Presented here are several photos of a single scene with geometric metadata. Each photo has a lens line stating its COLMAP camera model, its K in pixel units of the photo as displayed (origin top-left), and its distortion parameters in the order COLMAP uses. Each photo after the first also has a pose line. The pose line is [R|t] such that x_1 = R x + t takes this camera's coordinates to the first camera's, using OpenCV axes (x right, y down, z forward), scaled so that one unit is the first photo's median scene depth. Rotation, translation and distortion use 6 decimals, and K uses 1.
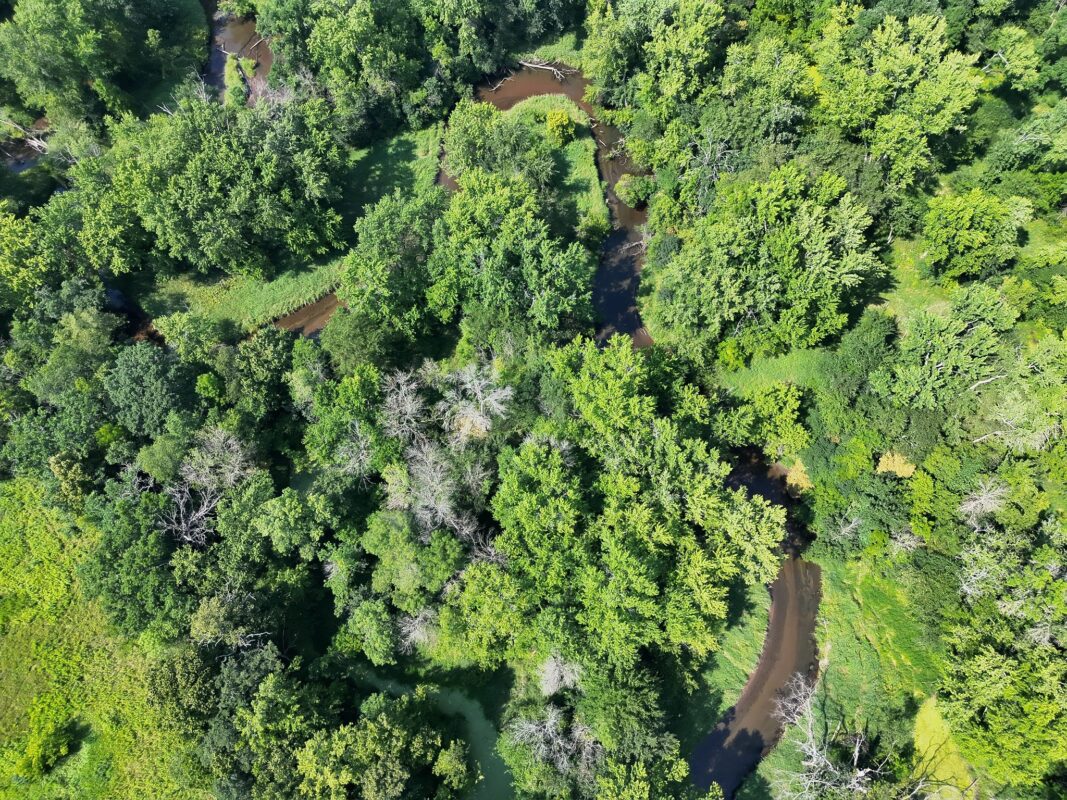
lens RADIAL K [[747.7, 0, 530.5], [0, 747.7, 405.3], [0, 0, 1]] dist [0.066767, -0.055565]
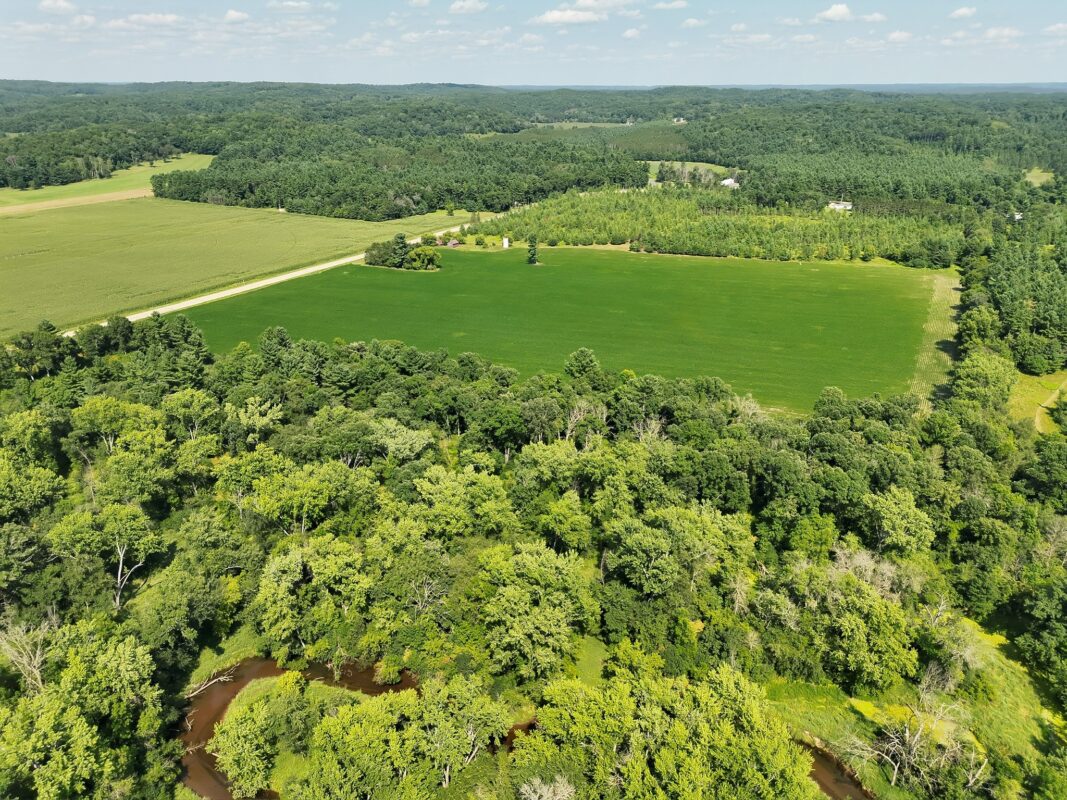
lens RADIAL K [[747.7, 0, 537.6], [0, 747.7, 402.6], [0, 0, 1]] dist [0.066767, -0.055565]
pose [[0.436246, -0.353171, 0.827623, -0.601880], [0.827597, 0.518532, -0.214960, -0.071520], [-0.353231, 0.778714, 0.518491, 0.027532]]
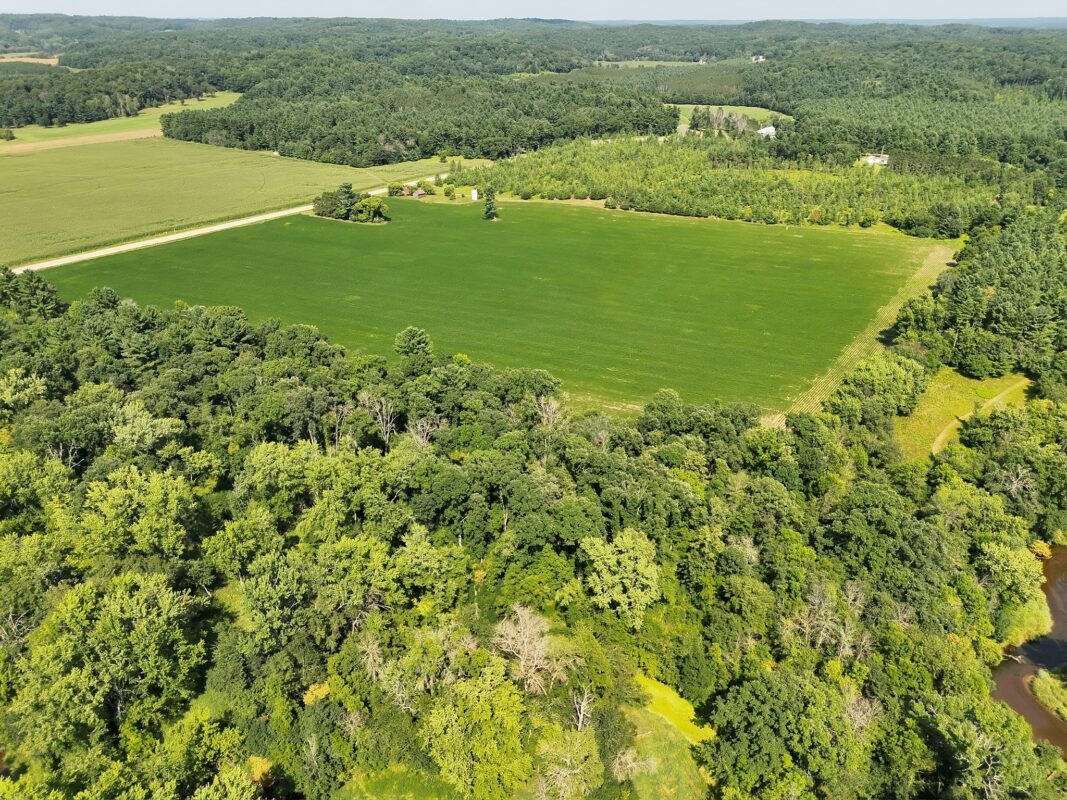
lens RADIAL K [[747.7, 0, 536.4], [0, 747.7, 401.9], [0, 0, 1]] dist [0.066767, -0.055565]
pose [[0.543267, -0.382001, 0.747621, -0.040220], [0.772372, 0.576462, -0.266706, 0.355722], [-0.329093, 0.722334, 0.608219, -0.152778]]
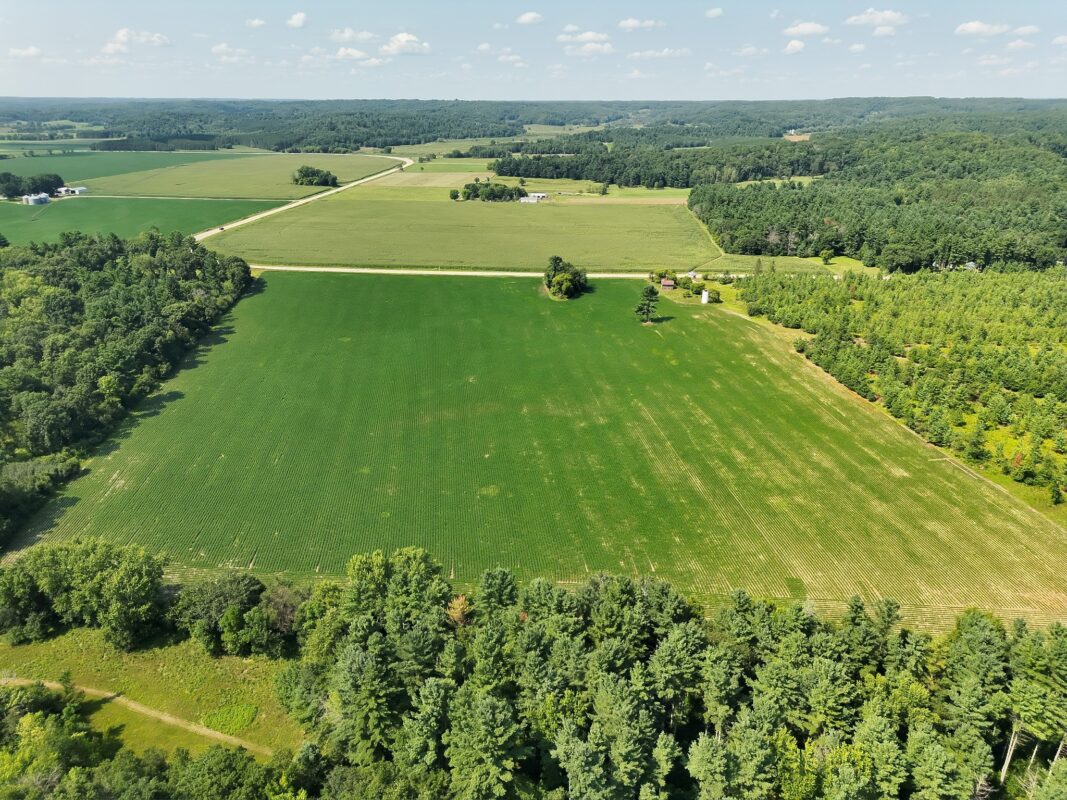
lens RADIAL K [[747.7, 0, 541.7], [0, 747.7, 407.3], [0, 0, 1]] dist [0.066767, -0.055565]
pose [[0.999506, 0.012383, -0.028882, 2.627888], [-0.029102, 0.711535, -0.702047, 1.183147], [0.011857, 0.702541, 0.711544, -0.491327]]
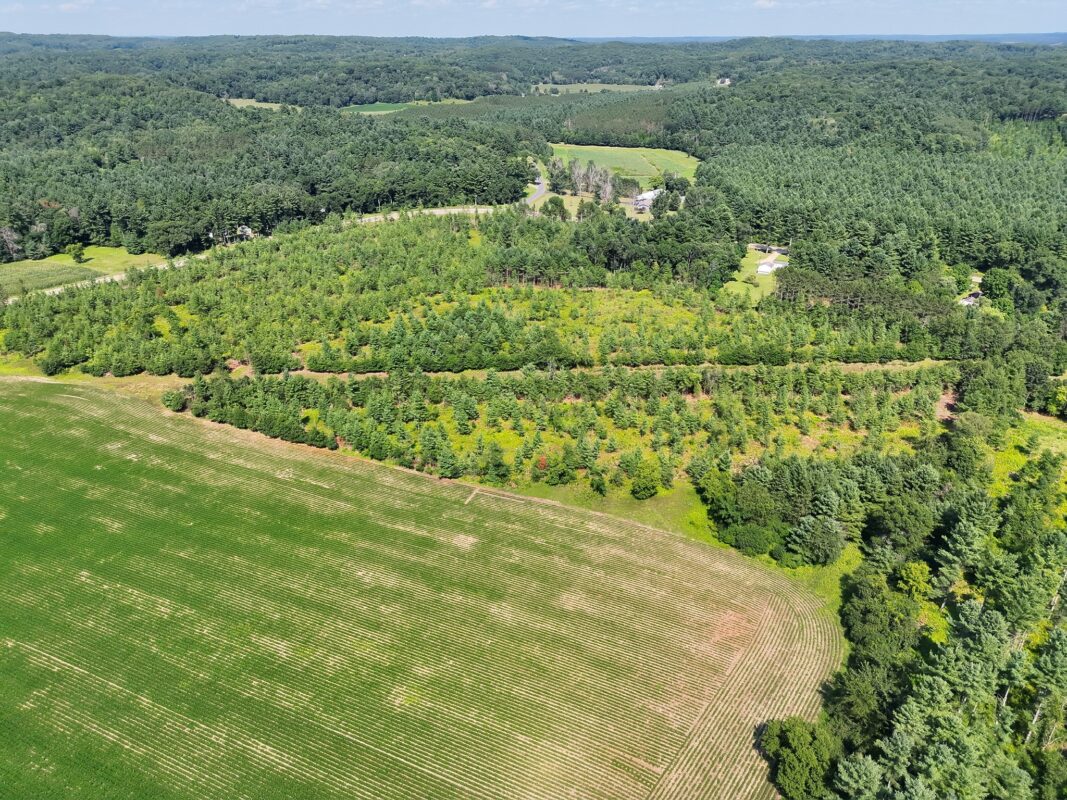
lens RADIAL K [[747.7, 0, 532.9], [0, 747.7, 401.7], [0, 0, 1]] dist [0.066767, -0.055565]
pose [[0.561056, -0.364794, 0.743062, 2.569119], [0.762727, 0.576634, -0.292816, 0.297640], [-0.321657, 0.731040, 0.601762, -0.120181]]
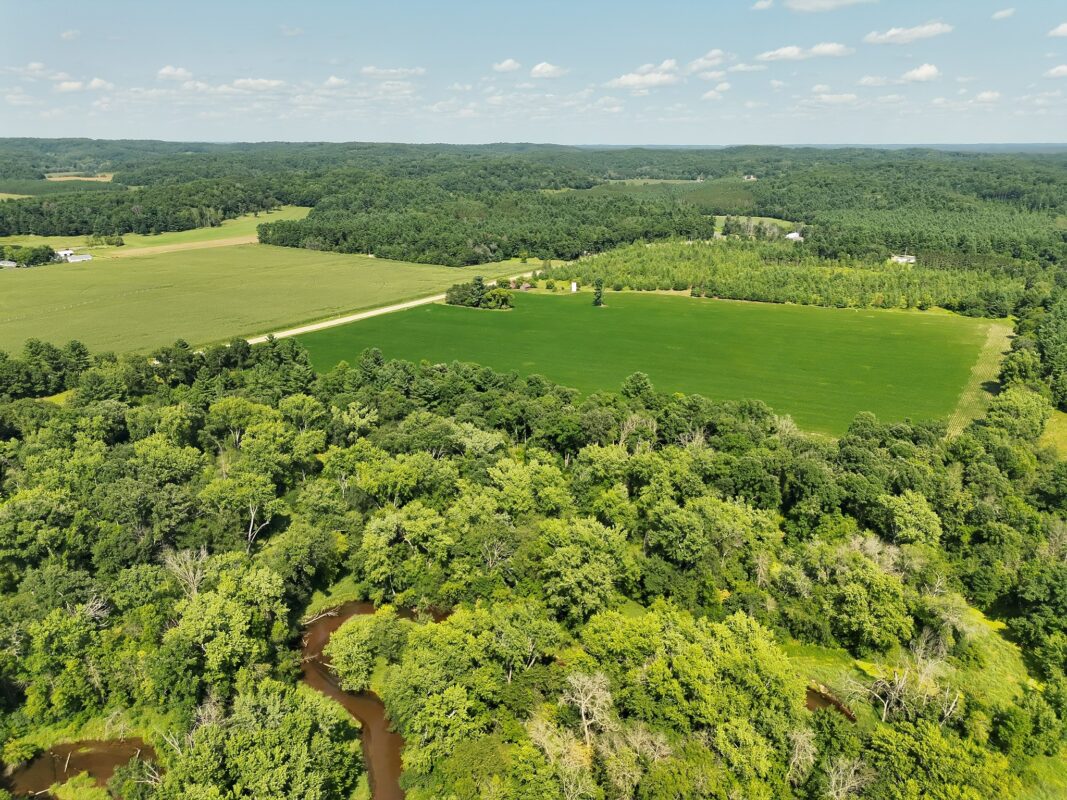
lens RADIAL K [[747.7, 0, 538.1], [0, 747.7, 402.4], [0, 0, 1]] dist [0.066767, -0.055565]
pose [[0.517692, -0.280977, 0.808113, -0.850748], [0.786377, 0.528370, -0.320057, 0.060544], [-0.337054, 0.801172, 0.494487, -0.029993]]
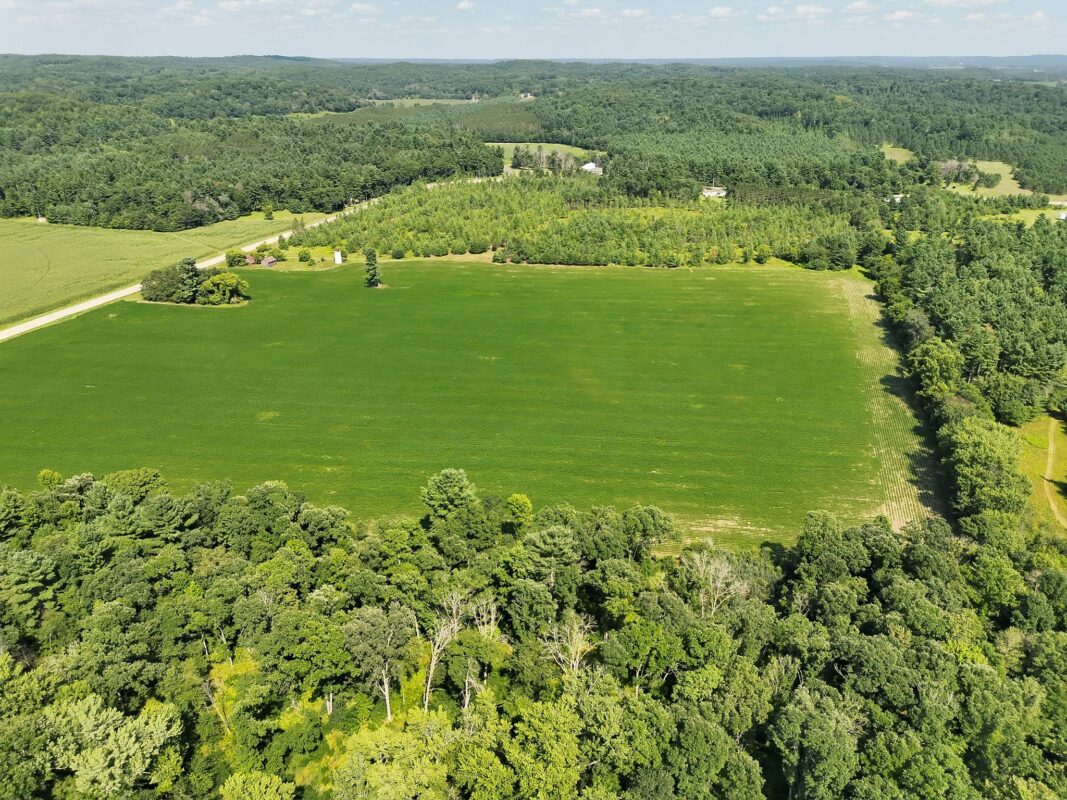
lens RADIAL K [[747.7, 0, 536.5], [0, 747.7, 402.6], [0, 0, 1]] dist [0.066767, -0.055565]
pose [[0.257336, -0.405548, 0.877103, 0.157697], [0.889362, 0.454367, -0.050846, -0.343122], [-0.377906, 0.793146, 0.477604, 0.146708]]
